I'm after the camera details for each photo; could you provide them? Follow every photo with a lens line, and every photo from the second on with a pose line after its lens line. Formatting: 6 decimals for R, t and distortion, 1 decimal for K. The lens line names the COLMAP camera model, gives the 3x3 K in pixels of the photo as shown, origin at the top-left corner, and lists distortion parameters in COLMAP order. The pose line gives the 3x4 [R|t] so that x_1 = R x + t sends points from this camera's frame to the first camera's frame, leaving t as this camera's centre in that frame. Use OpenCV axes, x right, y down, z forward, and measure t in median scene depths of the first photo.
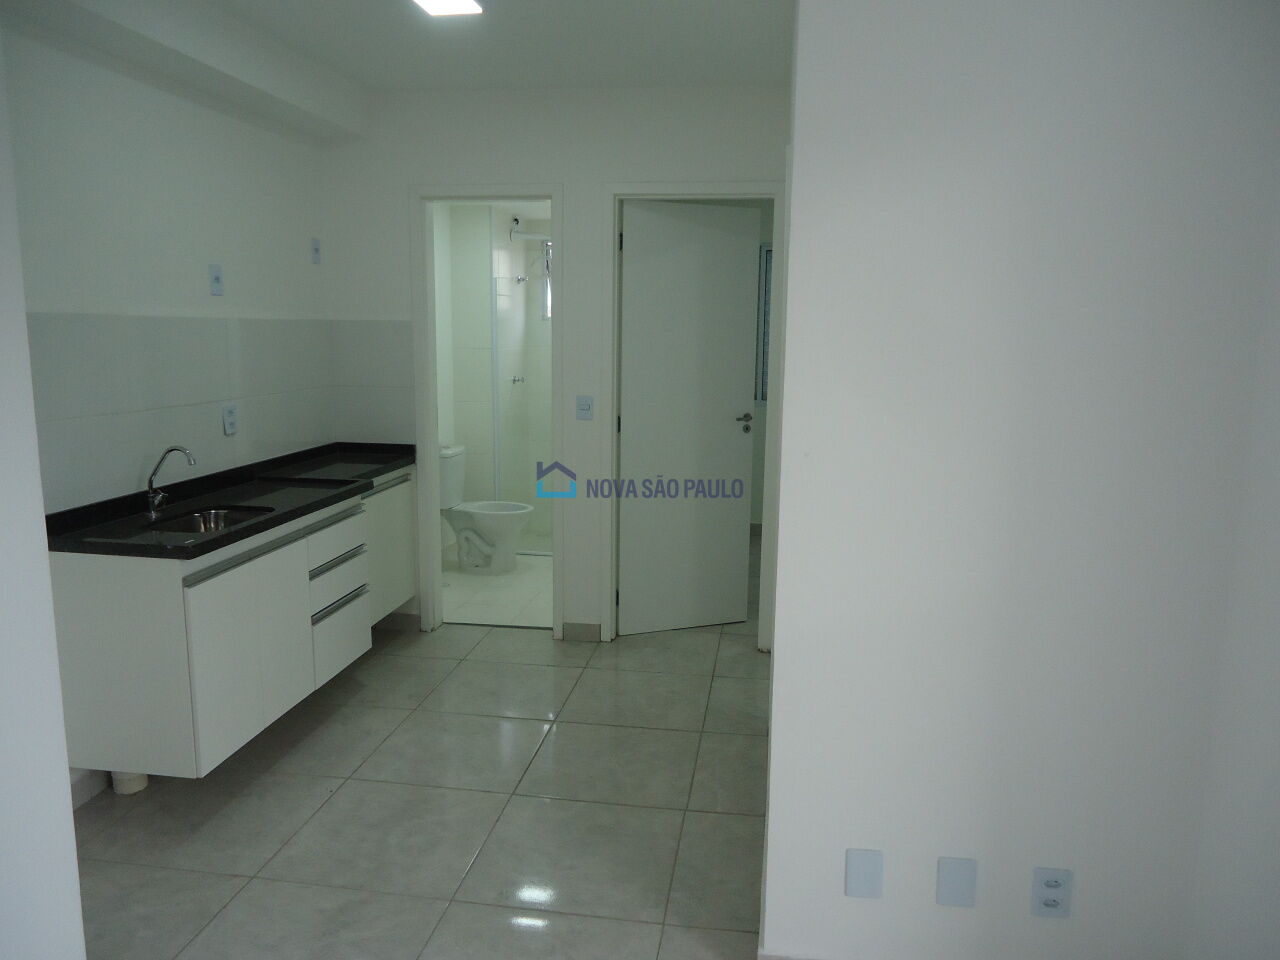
lens RADIAL K [[930.0, 0, 640.0], [0, 930.0, 480.0], [0, 0, 1]] dist [-0.011554, -0.002061]
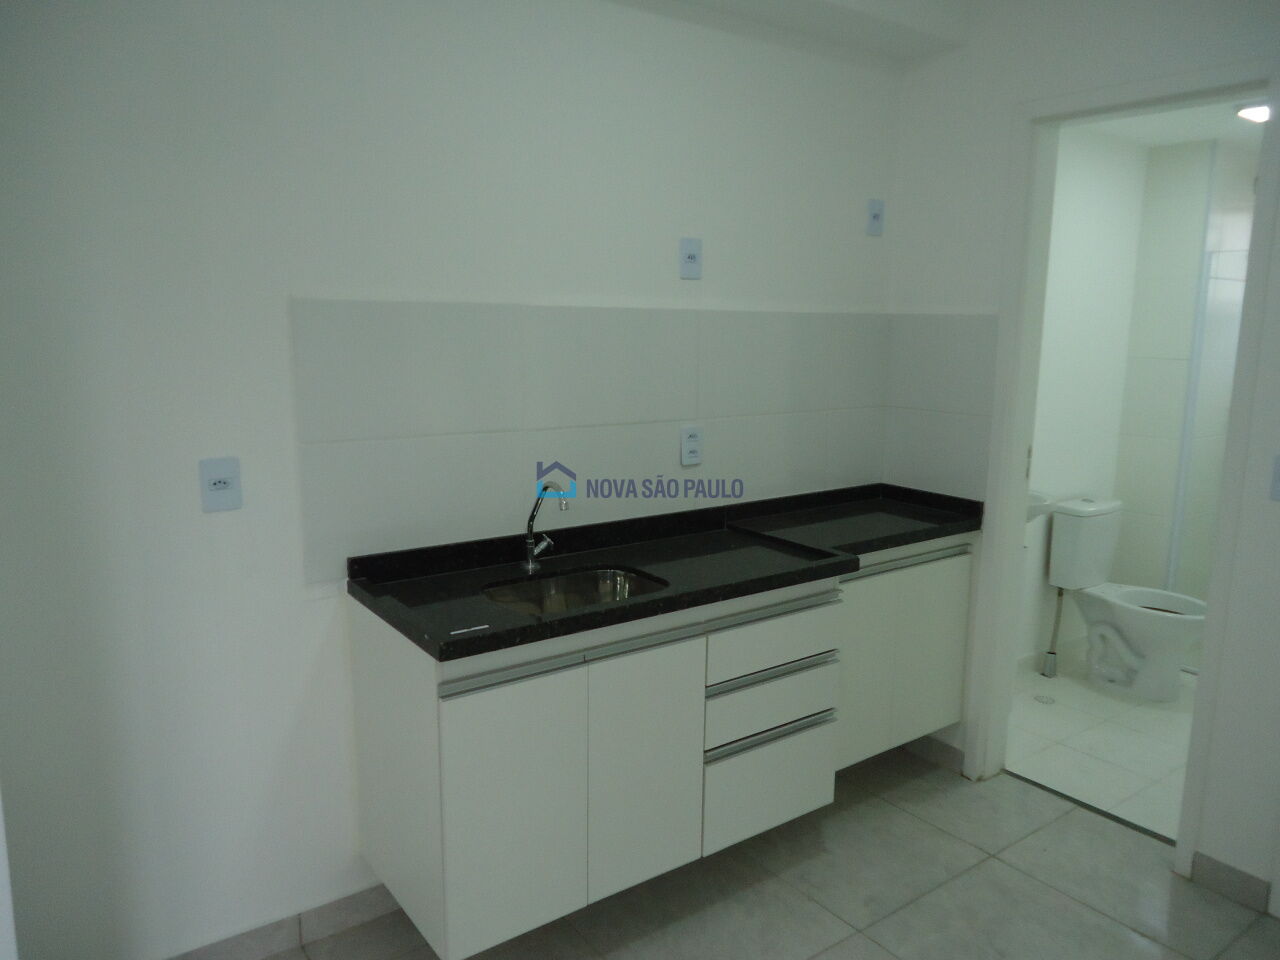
lens RADIAL K [[930.0, 0, 640.0], [0, 930.0, 480.0], [0, 0, 1]] dist [-0.011554, -0.002061]
pose [[0.707223, 0.119083, -0.696890, 0.051993], [-0.119879, 0.991638, 0.047793, -0.066019], [0.696753, 0.049742, 0.715584, 0.419673]]
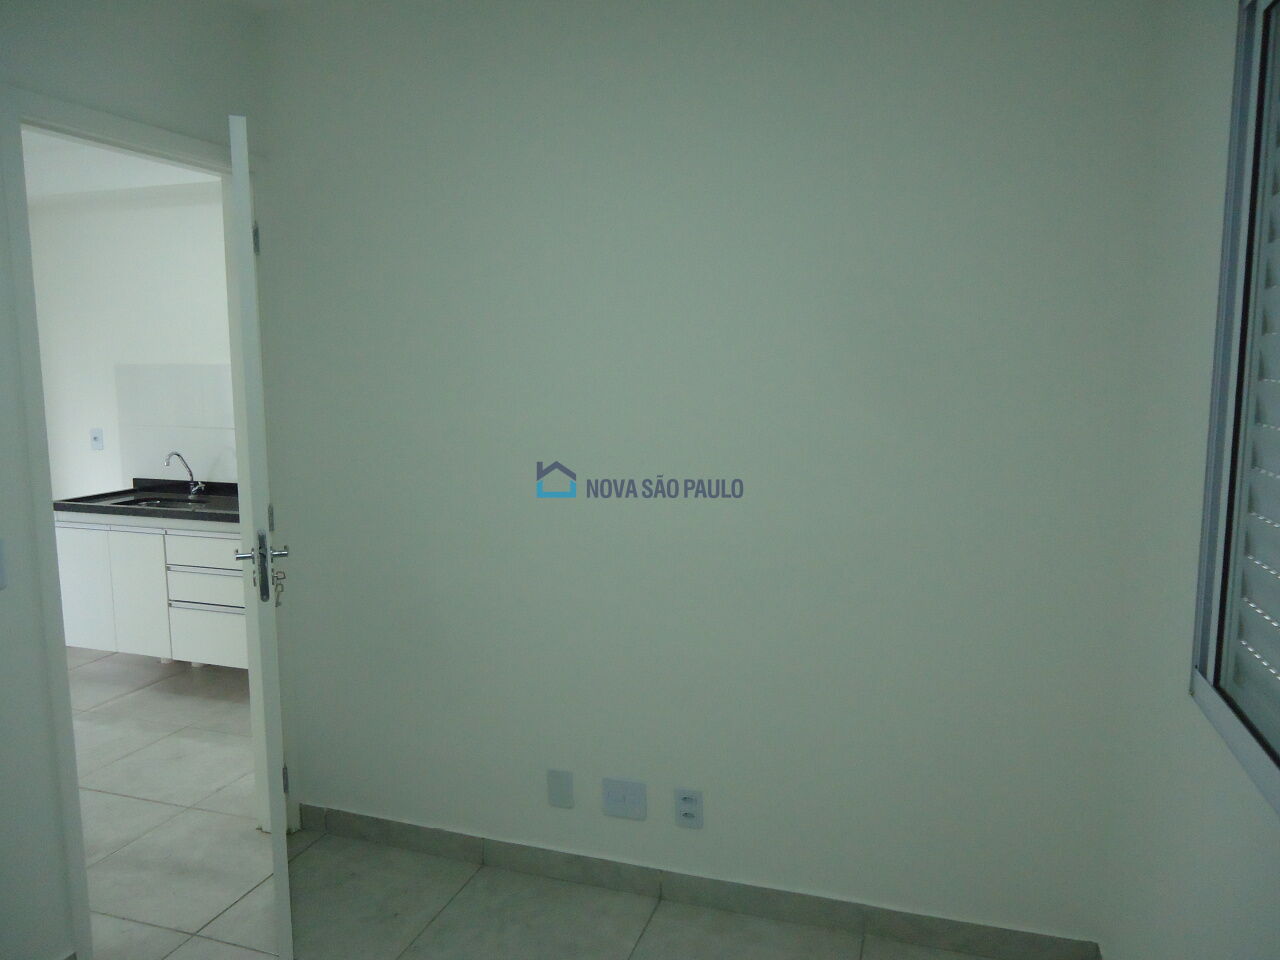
lens RADIAL K [[930.0, 0, 640.0], [0, 930.0, 480.0], [0, 0, 1]] dist [-0.011554, -0.002061]
pose [[-0.177890, 0.103235, -0.978620, 0.671779], [-0.162255, 0.977793, 0.132642, -0.252647], [0.970581, 0.182382, -0.157189, 1.589490]]
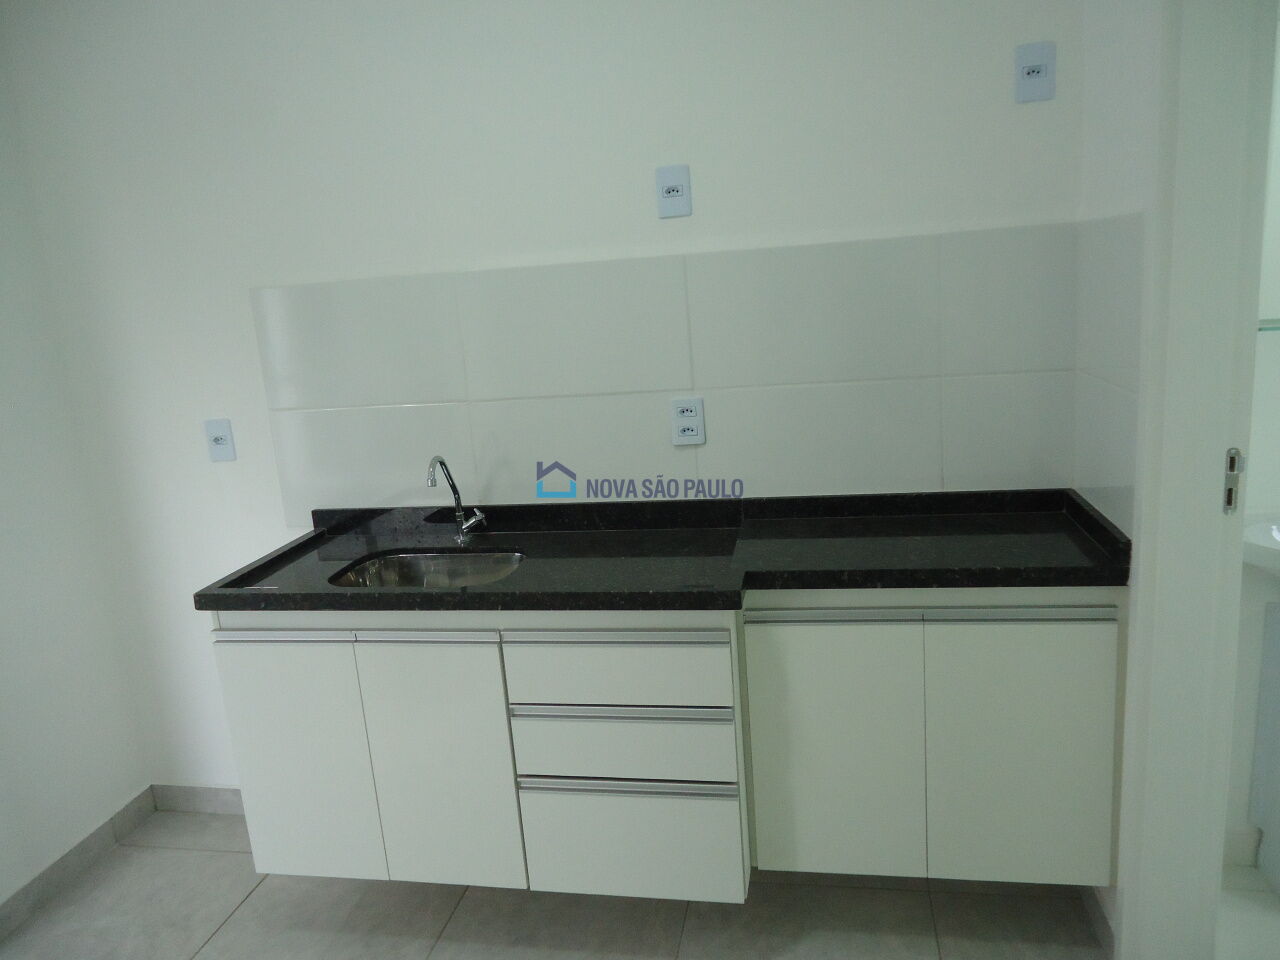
lens RADIAL K [[930.0, 0, 640.0], [0, 930.0, 480.0], [0, 0, 1]] dist [-0.011554, -0.002061]
pose [[-0.042909, 0.207539, -0.977285, 0.163066], [-0.084746, 0.973905, 0.210542, -0.148951], [0.995478, 0.091855, -0.024201, 0.949598]]
